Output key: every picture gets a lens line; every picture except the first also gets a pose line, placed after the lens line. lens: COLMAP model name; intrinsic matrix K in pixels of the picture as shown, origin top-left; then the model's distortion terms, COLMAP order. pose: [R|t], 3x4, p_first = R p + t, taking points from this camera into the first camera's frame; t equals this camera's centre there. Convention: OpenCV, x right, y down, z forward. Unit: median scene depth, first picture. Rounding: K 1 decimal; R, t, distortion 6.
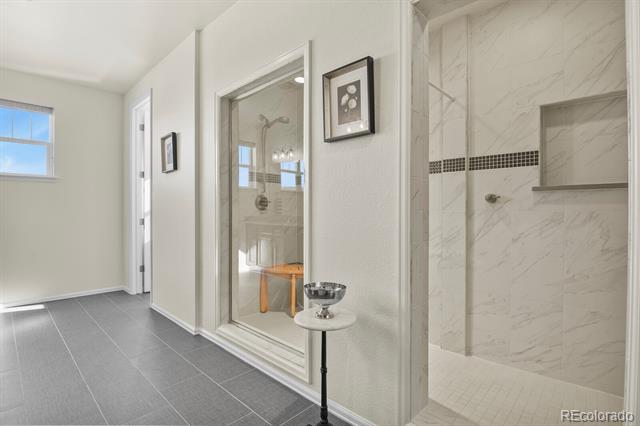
lens RADIAL K [[311.1, 0, 320.9], [0, 311.1, 212.5], [0, 0, 1]] dist [-0.013136, -0.001103]
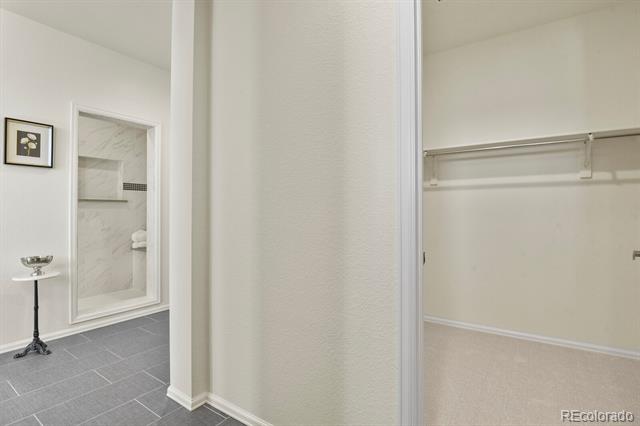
lens RADIAL K [[311.1, 0, 322.4], [0, 311.1, 210.2], [0, 0, 1]] dist [-0.013136, -0.001103]
pose [[-0.145210, 0.004946, 0.989388, -1.703460], [0.013125, 0.999909, -0.003072, 0.012875], [-0.989314, 0.012539, -0.145262, -0.264810]]
